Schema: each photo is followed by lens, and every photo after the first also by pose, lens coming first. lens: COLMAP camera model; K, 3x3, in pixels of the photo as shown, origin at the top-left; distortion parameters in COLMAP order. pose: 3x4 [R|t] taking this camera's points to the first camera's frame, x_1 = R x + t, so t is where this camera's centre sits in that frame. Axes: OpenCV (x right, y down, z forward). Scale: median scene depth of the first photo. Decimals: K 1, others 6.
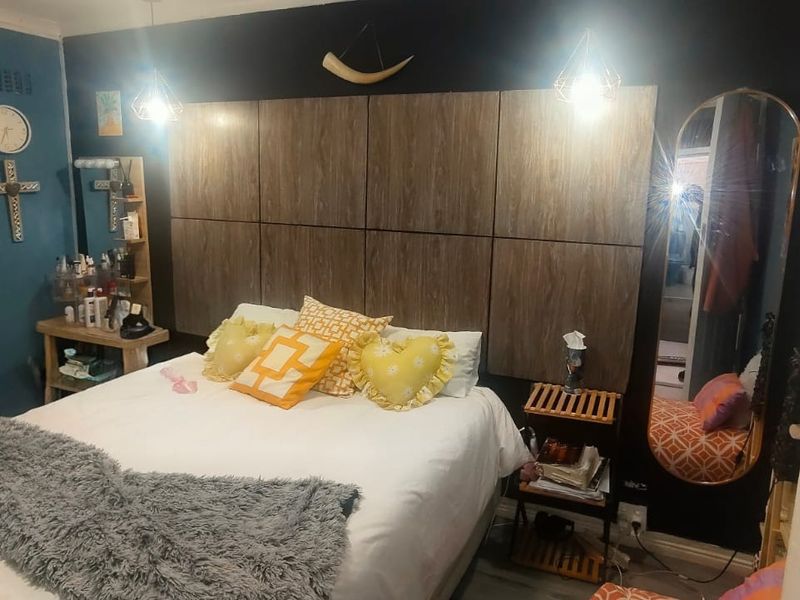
lens RADIAL K [[603.0, 0, 400.1], [0, 603.0, 299.1], [0, 0, 1]] dist [-0.083254, 0.102439]
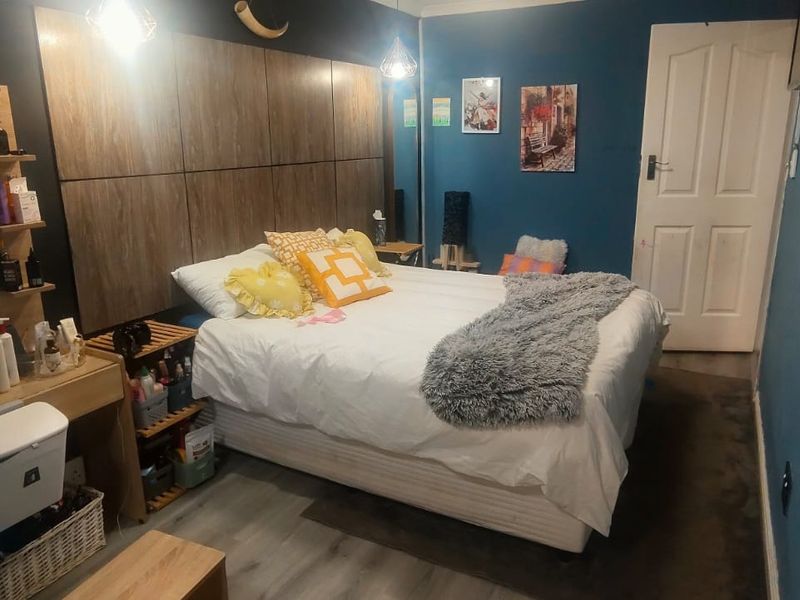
lens RADIAL K [[603.0, 0, 400.4], [0, 603.0, 299.7], [0, 0, 1]] dist [-0.083254, 0.102439]
pose [[0.054514, -0.290621, 0.955284, -1.177894], [0.192518, 0.941815, 0.275538, -0.137125], [-0.979778, 0.168889, 0.107292, 0.644275]]
